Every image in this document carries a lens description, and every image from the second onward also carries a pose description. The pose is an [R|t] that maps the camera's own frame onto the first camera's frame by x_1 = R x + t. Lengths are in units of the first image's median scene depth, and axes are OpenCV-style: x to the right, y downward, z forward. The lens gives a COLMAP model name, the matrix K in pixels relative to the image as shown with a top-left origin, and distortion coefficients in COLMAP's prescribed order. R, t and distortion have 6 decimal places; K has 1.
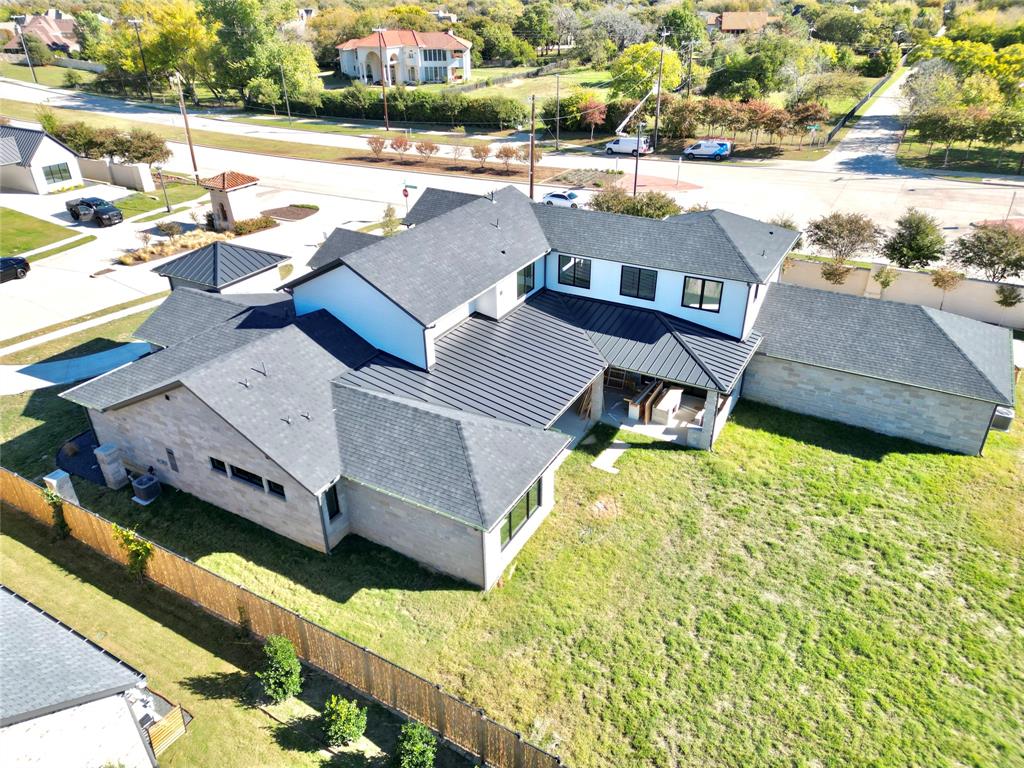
lens RADIAL K [[721.0, 0, 506.4], [0, 721.0, 394.0], [0, 0, 1]] dist [0.051660, -0.027919]
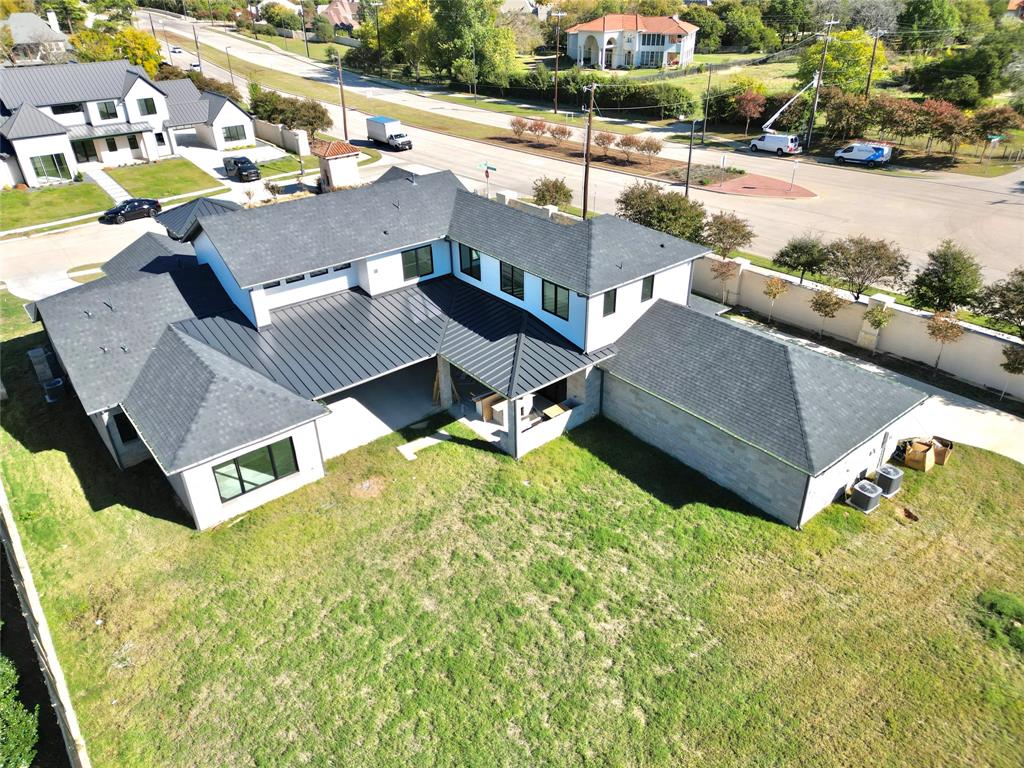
lens RADIAL K [[721.0, 0, 505.4], [0, 721.0, 382.2], [0, 0, 1]] dist [0.051660, -0.027919]
pose [[0.930166, 0.176840, -0.321744, 0.245949], [-0.174622, 0.983978, 0.035990, -0.023982], [0.322953, 0.022707, 0.946142, 0.032697]]
